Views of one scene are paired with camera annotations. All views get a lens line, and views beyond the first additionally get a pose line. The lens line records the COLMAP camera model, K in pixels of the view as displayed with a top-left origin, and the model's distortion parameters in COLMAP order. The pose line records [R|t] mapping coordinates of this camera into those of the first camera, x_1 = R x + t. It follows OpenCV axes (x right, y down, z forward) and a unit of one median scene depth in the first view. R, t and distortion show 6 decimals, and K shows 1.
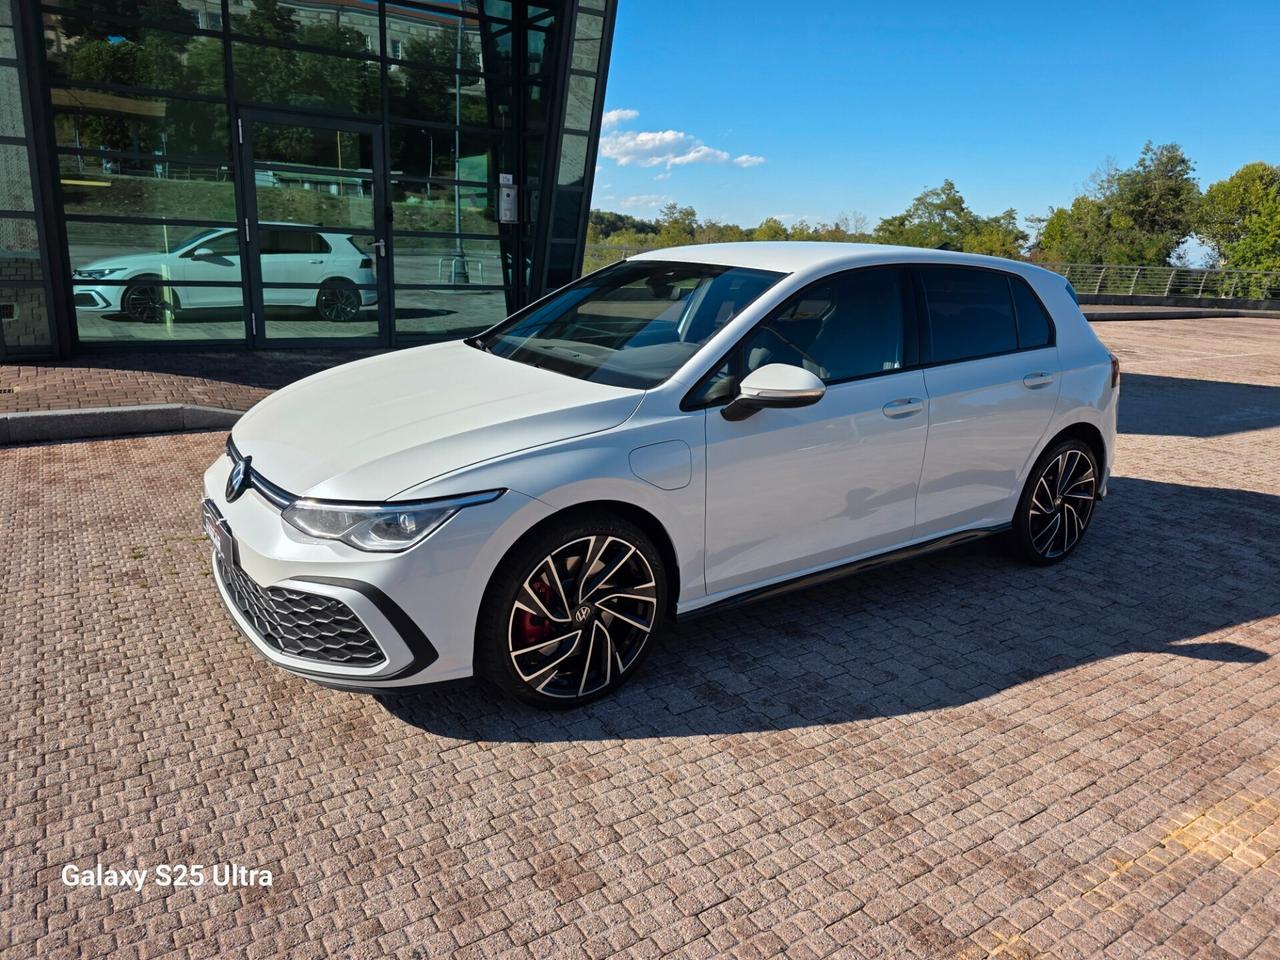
lens RADIAL K [[863.9, 0, 650.4], [0, 863.9, 489.6], [0, 0, 1]] dist [0.047551, -0.040286]
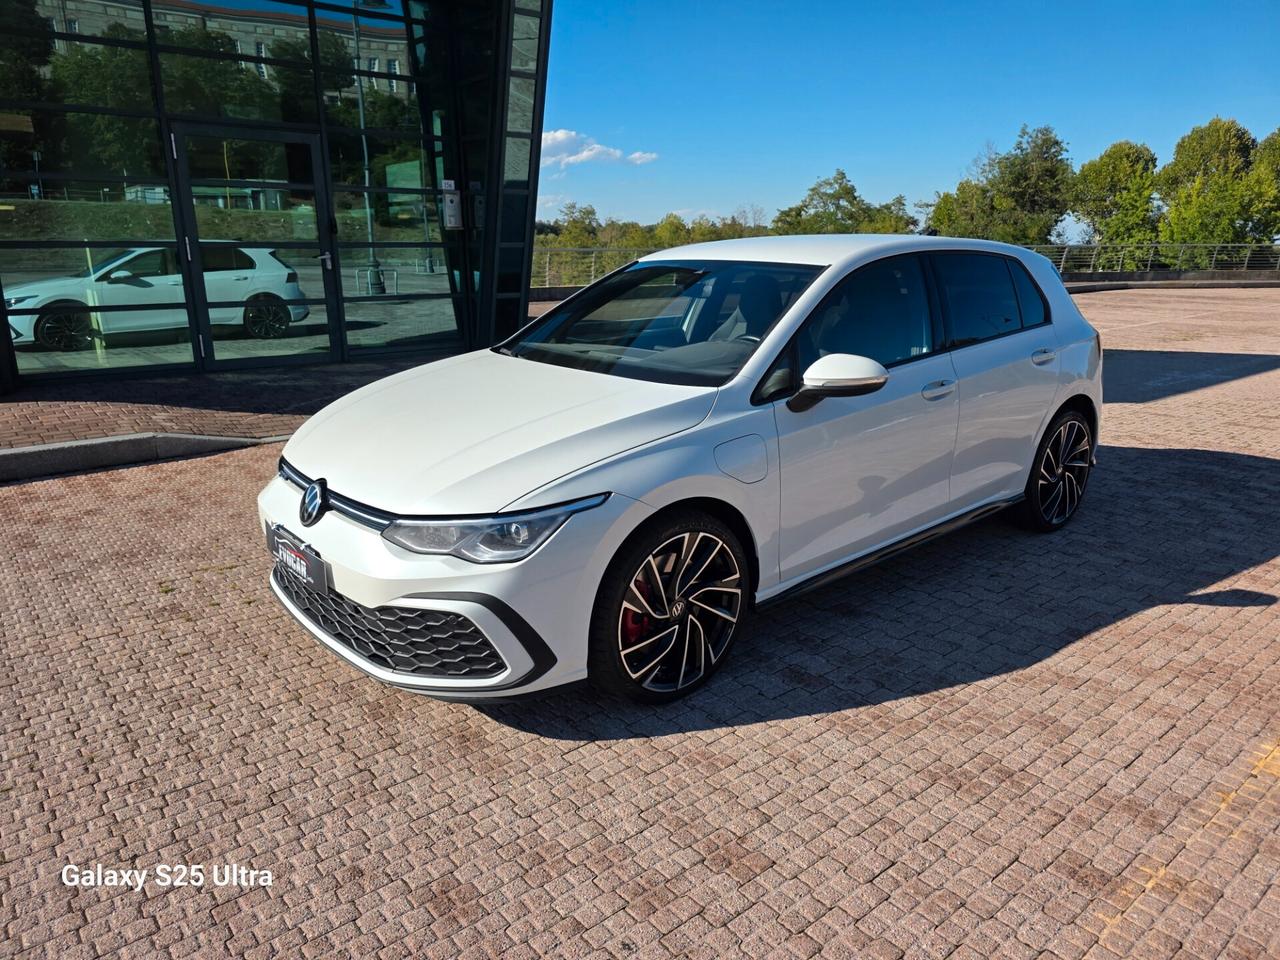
lens RADIAL K [[863.9, 0, 641.0], [0, 863.9, 488.7], [0, 0, 1]] dist [0.047551, -0.040286]
pose [[0.993867, -0.069234, 0.086225, -0.175789], [0.069169, 0.997598, 0.003745, -0.004526], [-0.086277, 0.002242, 0.996269, -0.015018]]
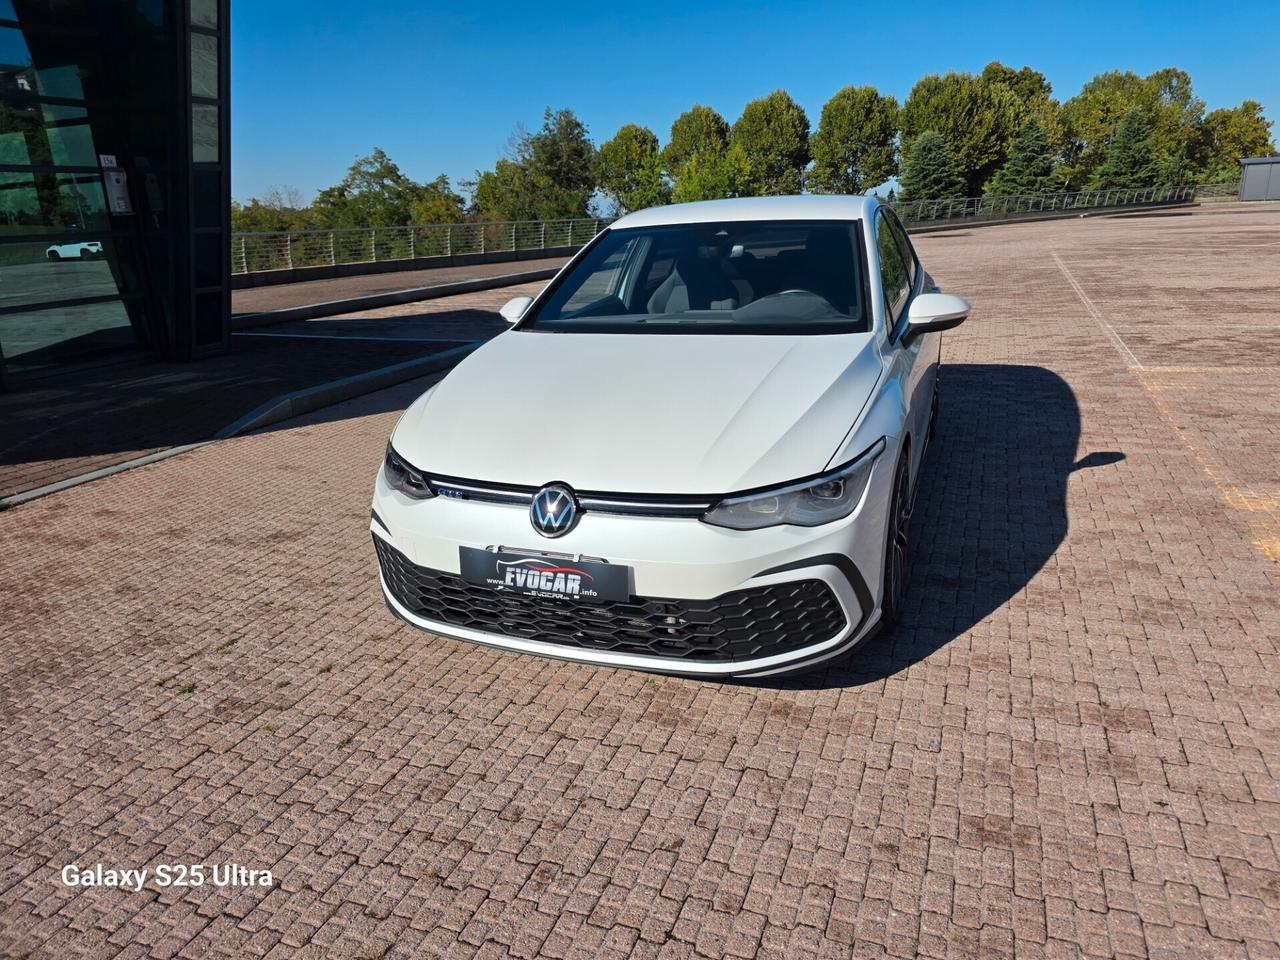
lens RADIAL K [[863.9, 0, 652.7], [0, 863.9, 473.5], [0, 0, 1]] dist [0.047551, -0.040286]
pose [[0.813050, -0.240428, 0.530230, -0.774808], [0.232249, 0.969083, 0.083294, -0.087473], [-0.533863, 0.055423, 0.843753, 0.204643]]
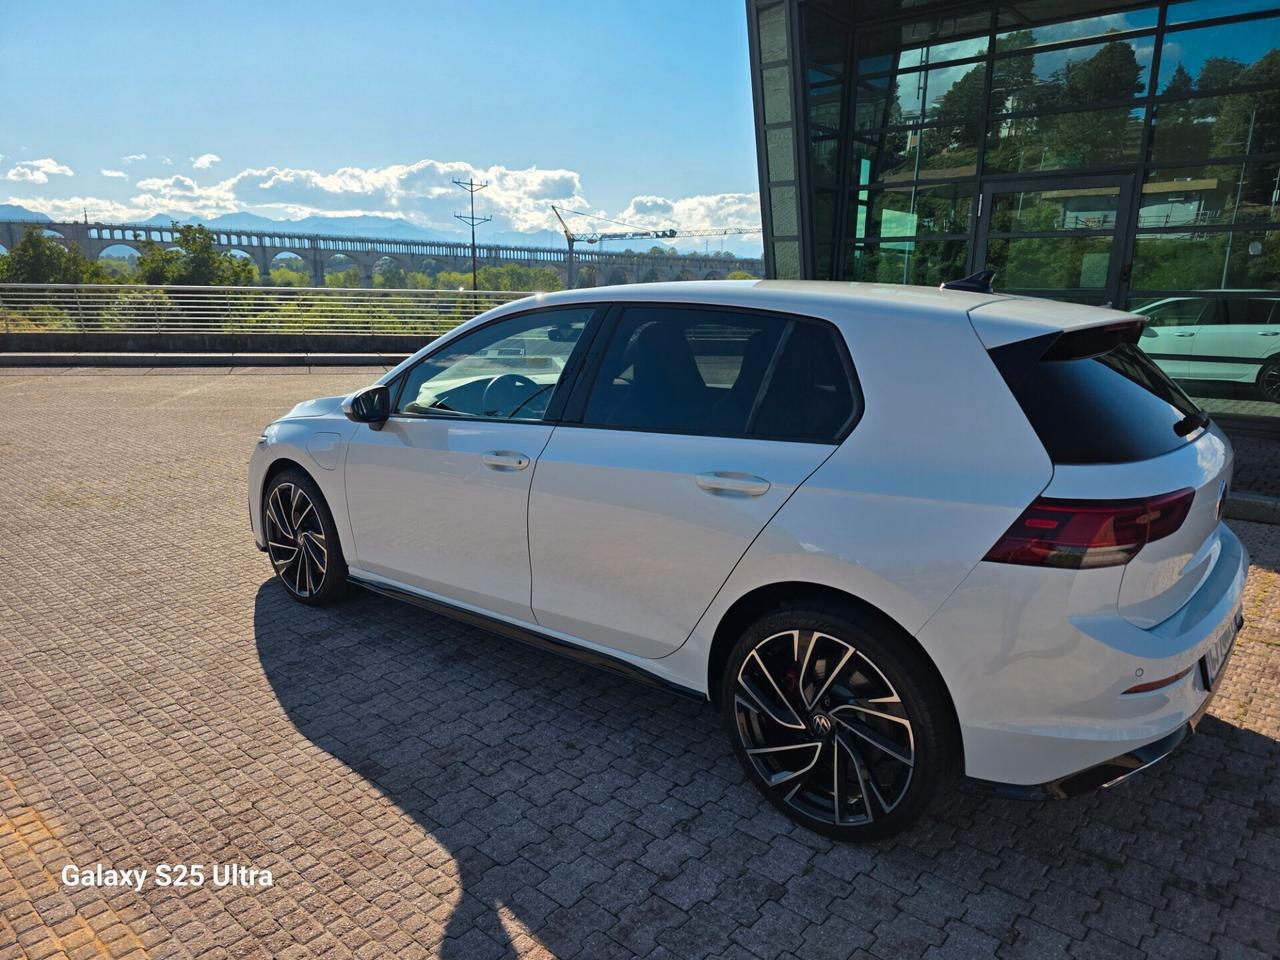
lens RADIAL K [[863.9, 0, 637.6], [0, 863.9, 498.8], [0, 0, 1]] dist [0.047551, -0.040286]
pose [[0.264557, 0.190041, -0.945460, 1.266032], [-0.263770, 0.957266, 0.118606, -0.213584], [0.927597, 0.218006, 0.303378, 0.935310]]
